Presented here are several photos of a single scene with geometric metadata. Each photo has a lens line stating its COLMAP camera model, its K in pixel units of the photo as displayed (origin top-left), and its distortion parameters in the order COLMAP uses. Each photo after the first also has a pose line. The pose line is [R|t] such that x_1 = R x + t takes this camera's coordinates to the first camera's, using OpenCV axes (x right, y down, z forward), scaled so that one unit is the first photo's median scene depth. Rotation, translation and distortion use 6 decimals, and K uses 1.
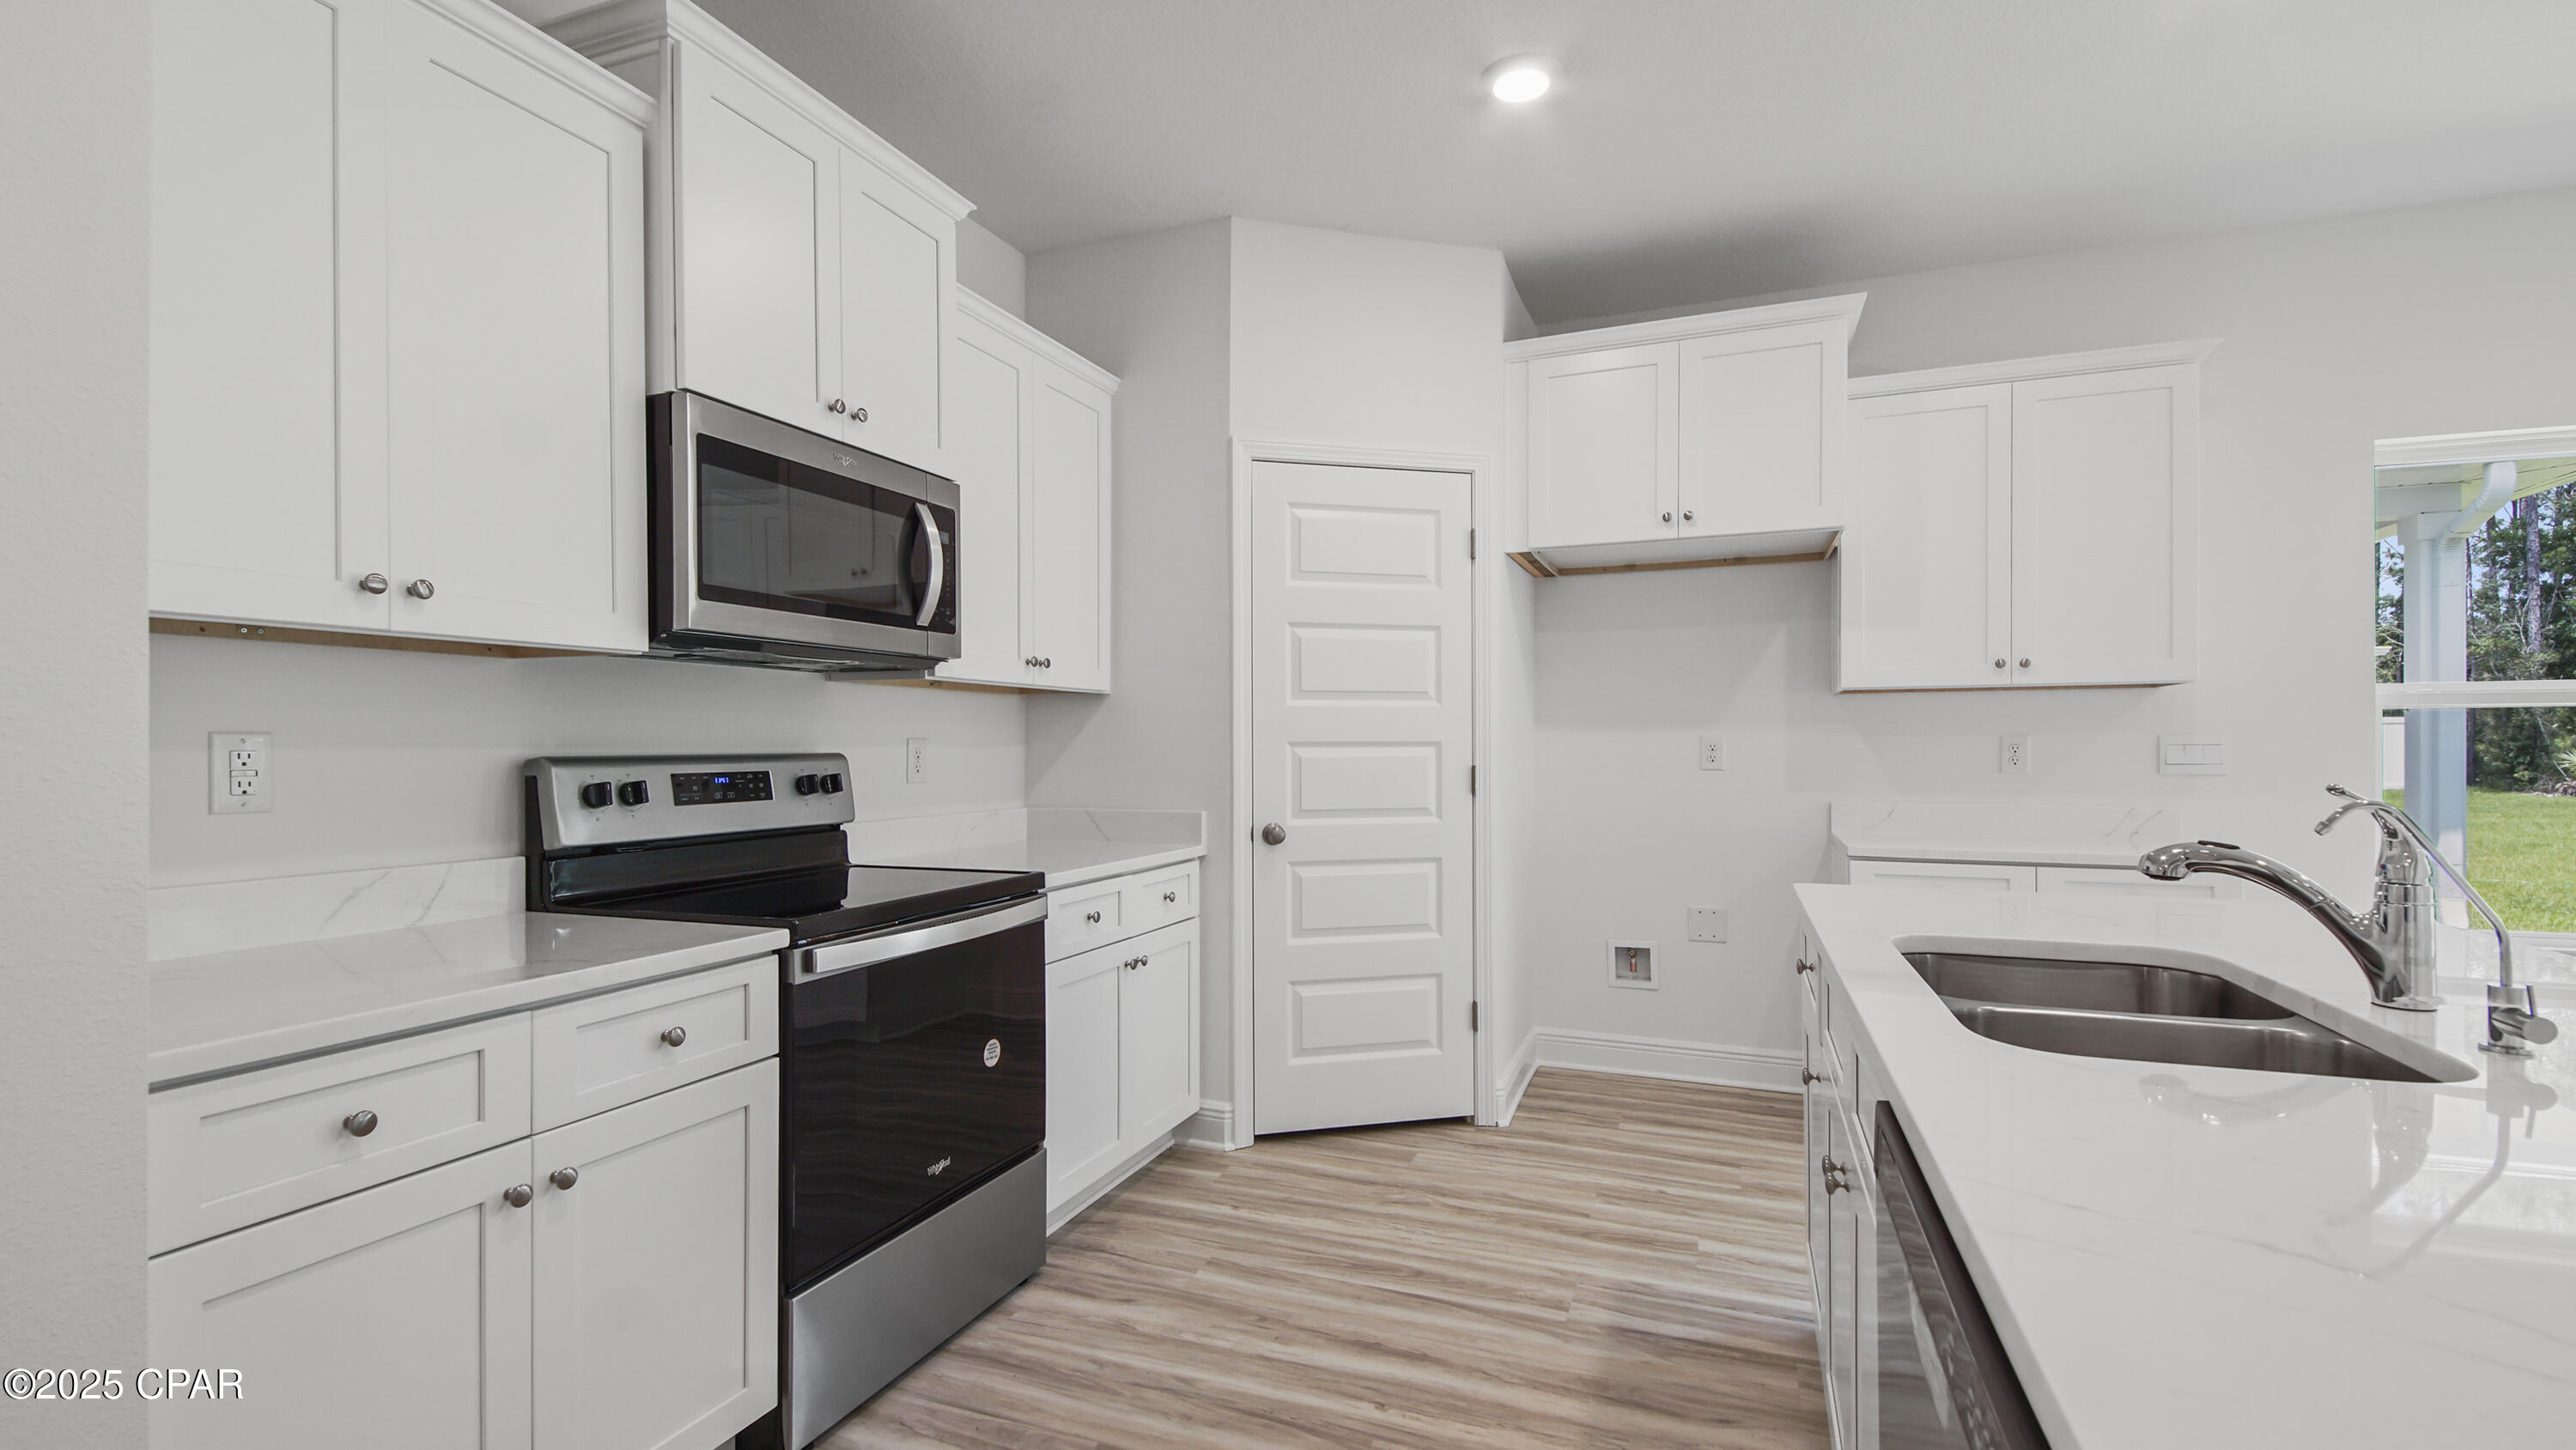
lens RADIAL K [[1121.6, 0, 1300.7], [0, 1121.6, 738.0], [0, 0, 1]] dist [0.041294, -0.027041]
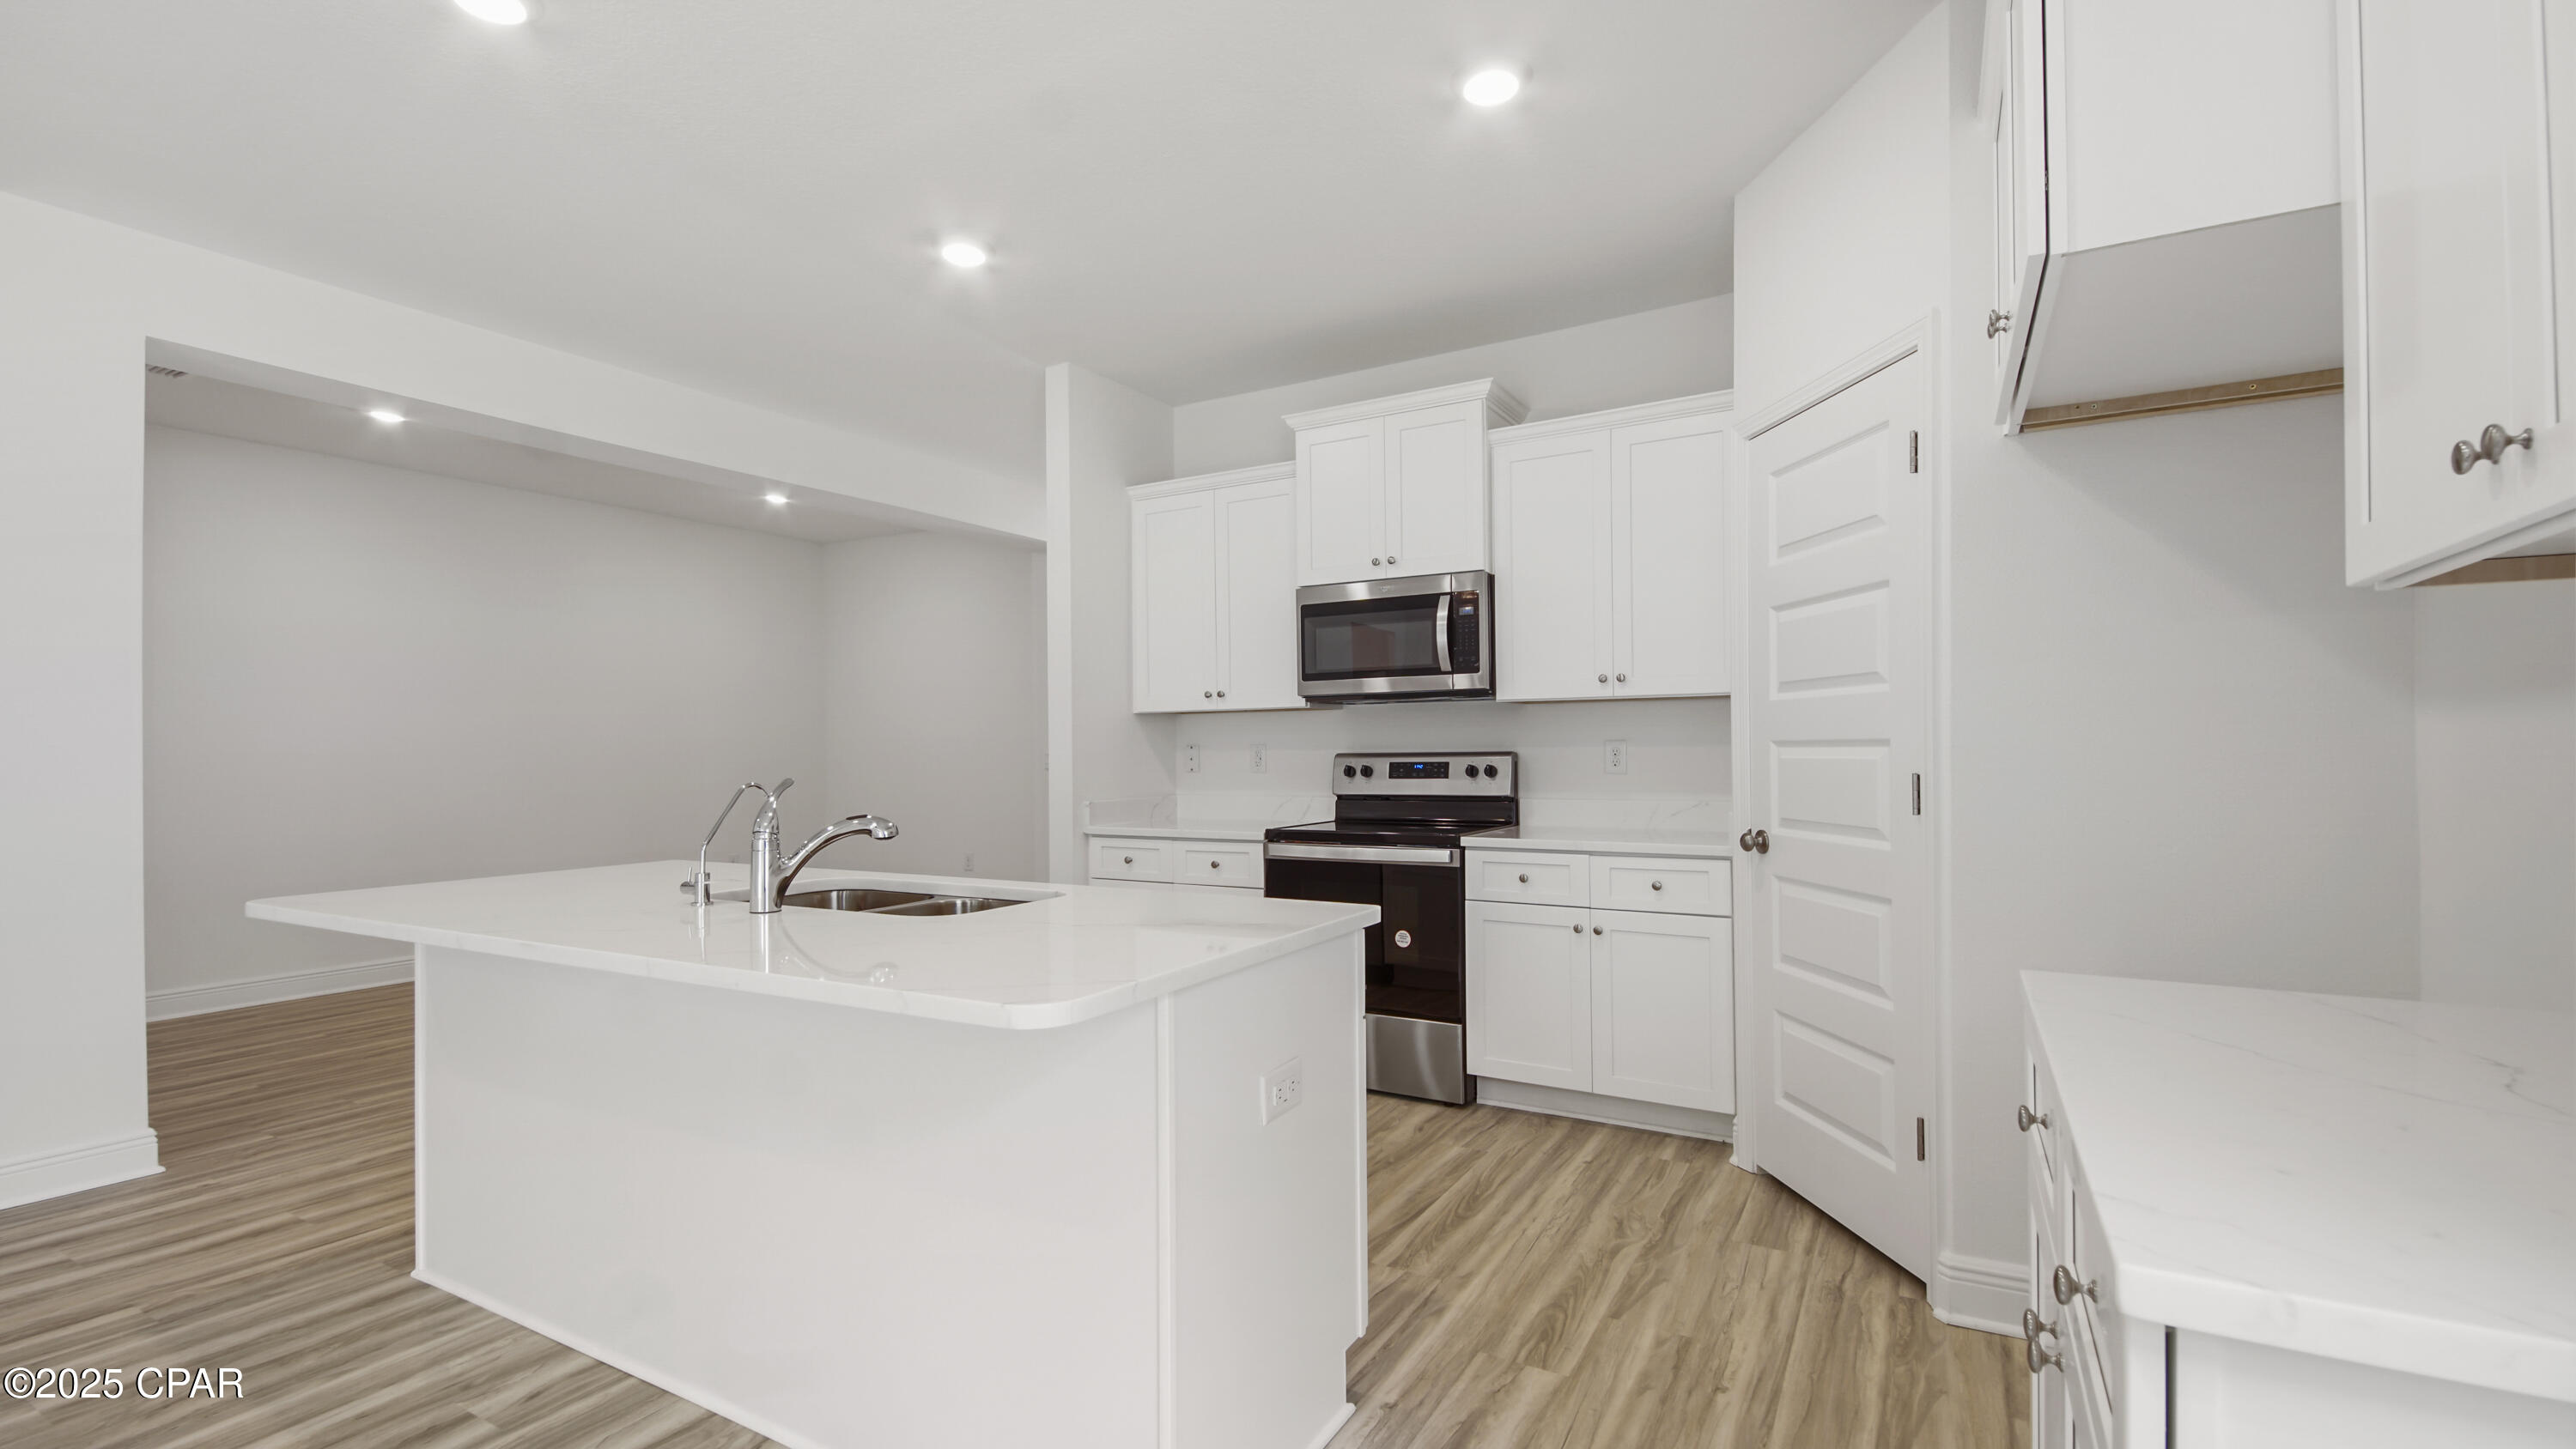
lens RADIAL K [[1178.6, 0, 1288.0], [0, 1178.6, 724.5], [0, 0, 1]] dist [0.024508, -0.032244]
pose [[-0.171398, -0.014897, -0.985089, 1.098937], [0.018120, 0.999669, -0.018270, 0.000560], [0.985035, -0.020981, -0.171072, 0.878925]]
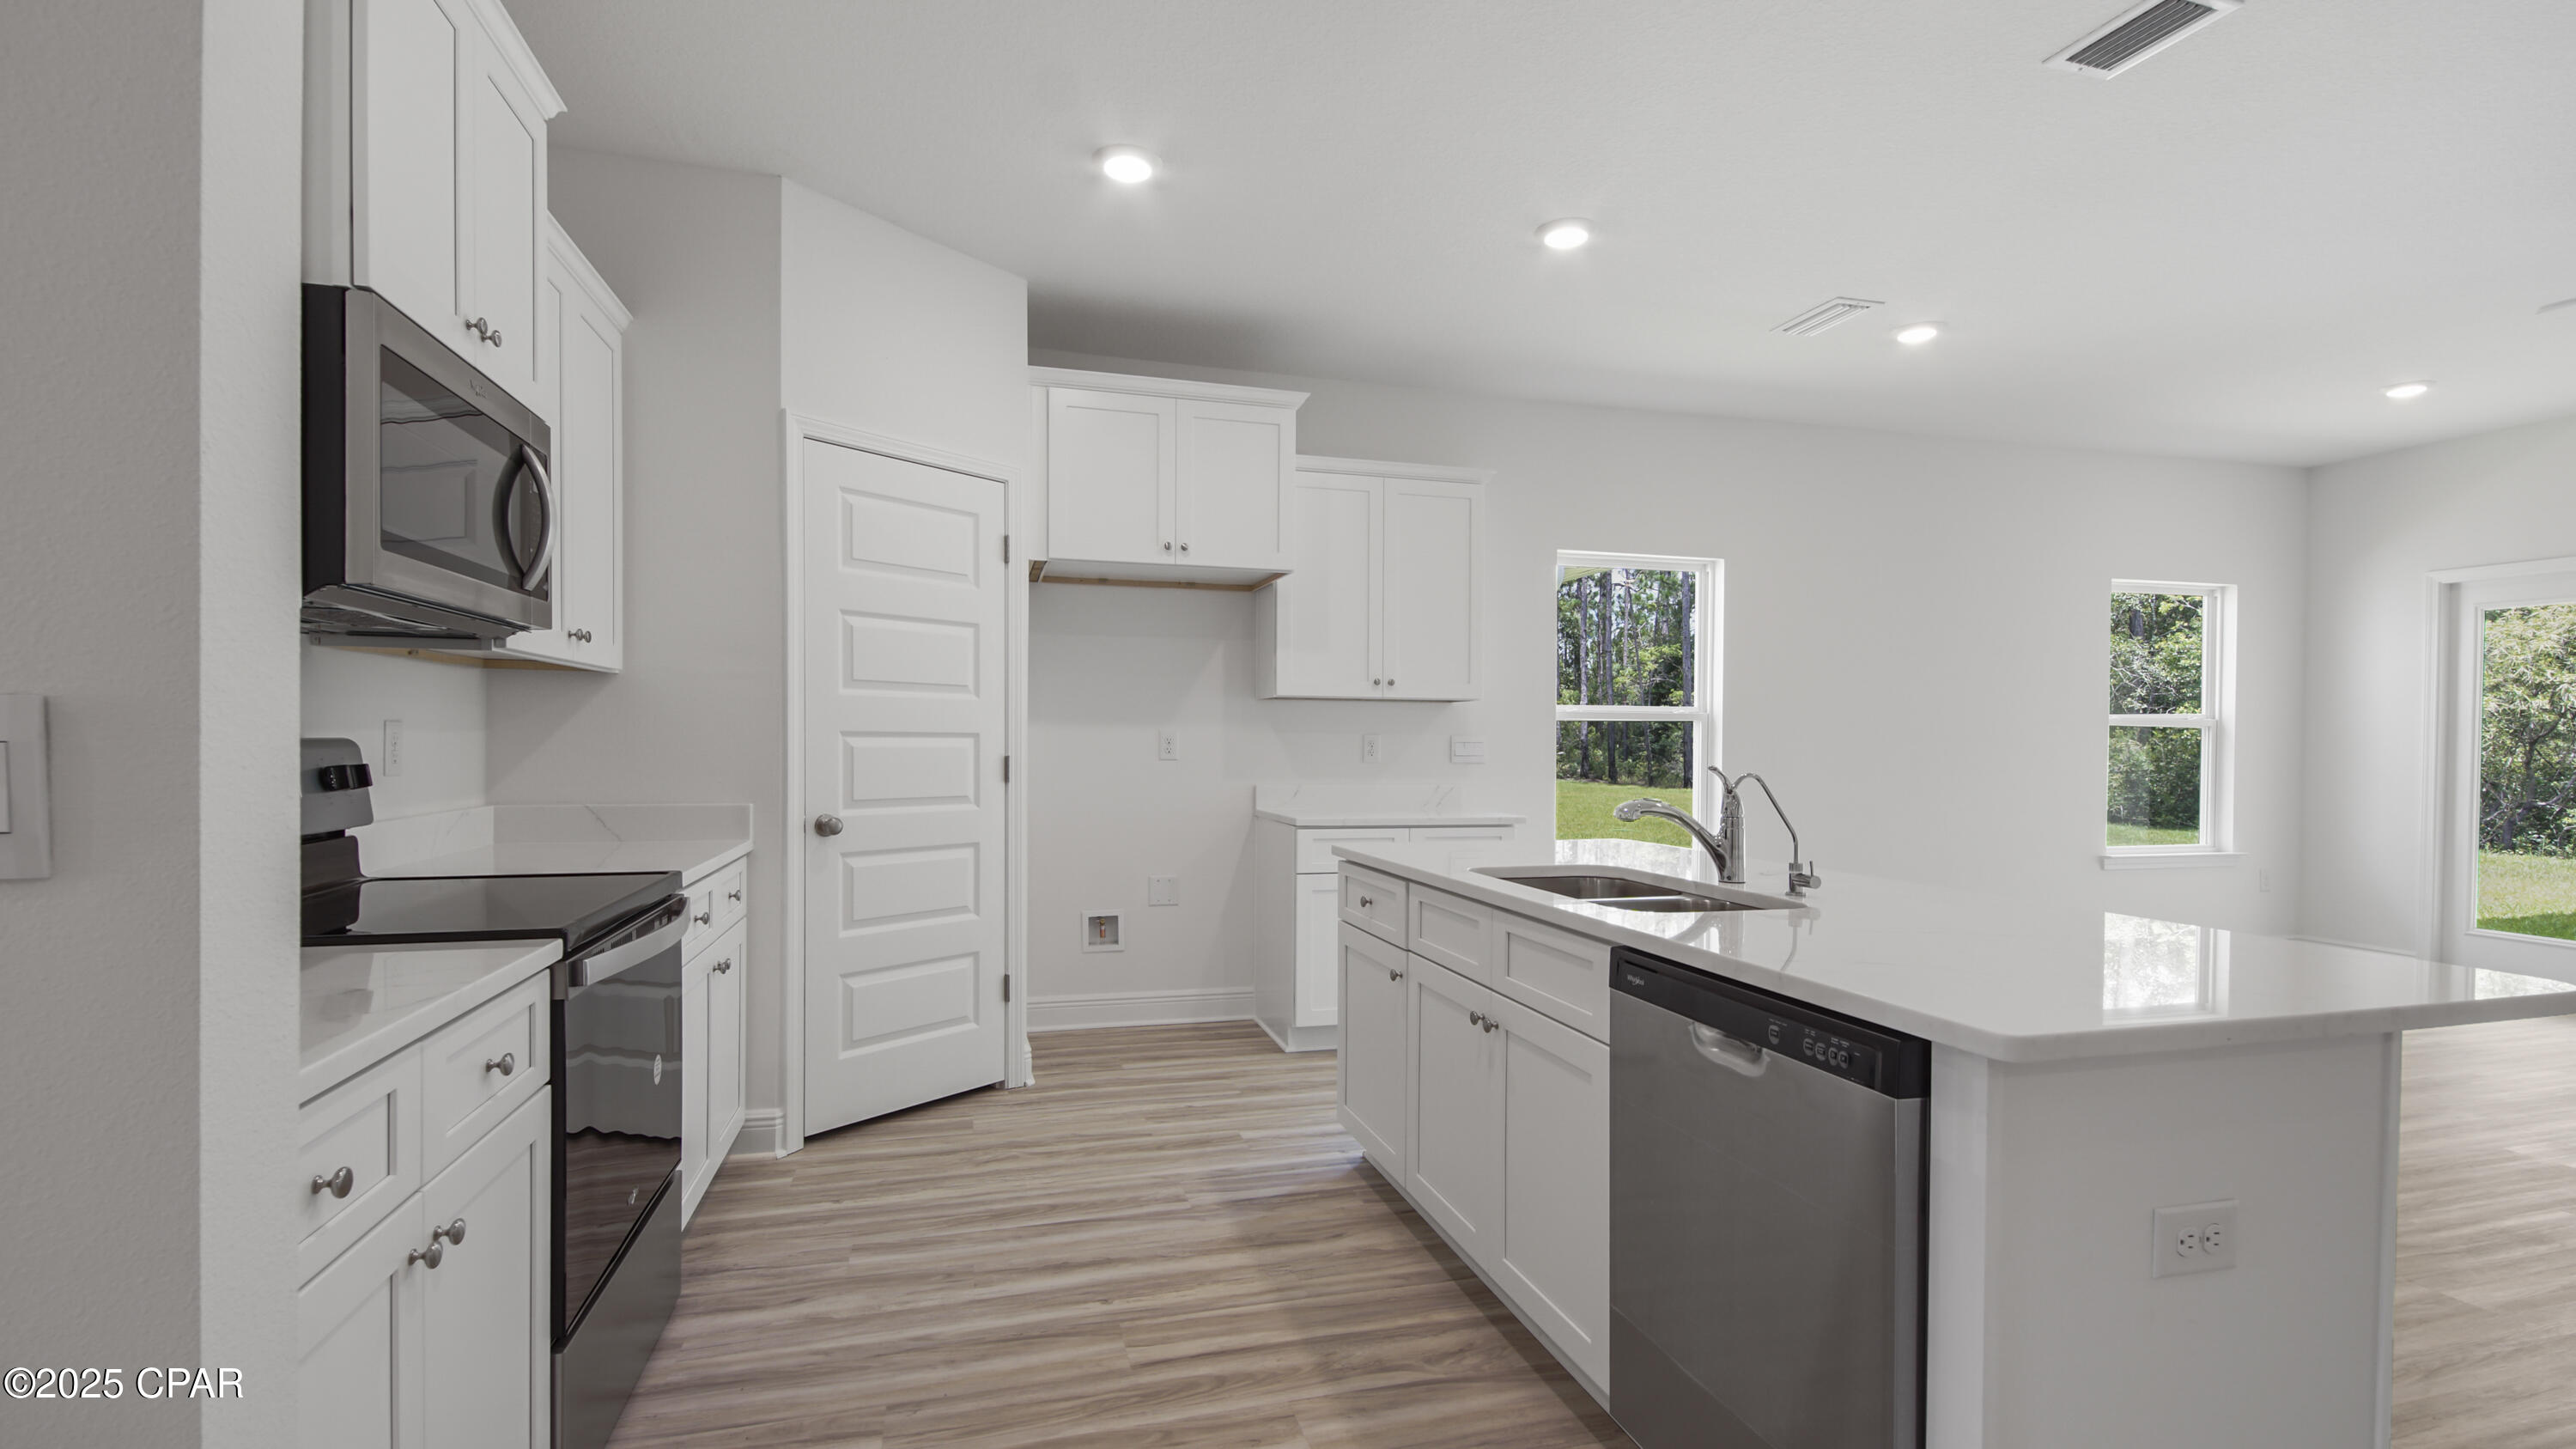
lens RADIAL K [[1121.9, 0, 1300.7], [0, 1121.9, 737.5], [0, 0, 1]] dist [0.041294, -0.027041]
pose [[0.797976, 0.011841, 0.602573, -0.323124], [-0.016222, 0.999867, 0.001834, 0.000528], [-0.602471, -0.011238, 0.798062, -0.033865]]
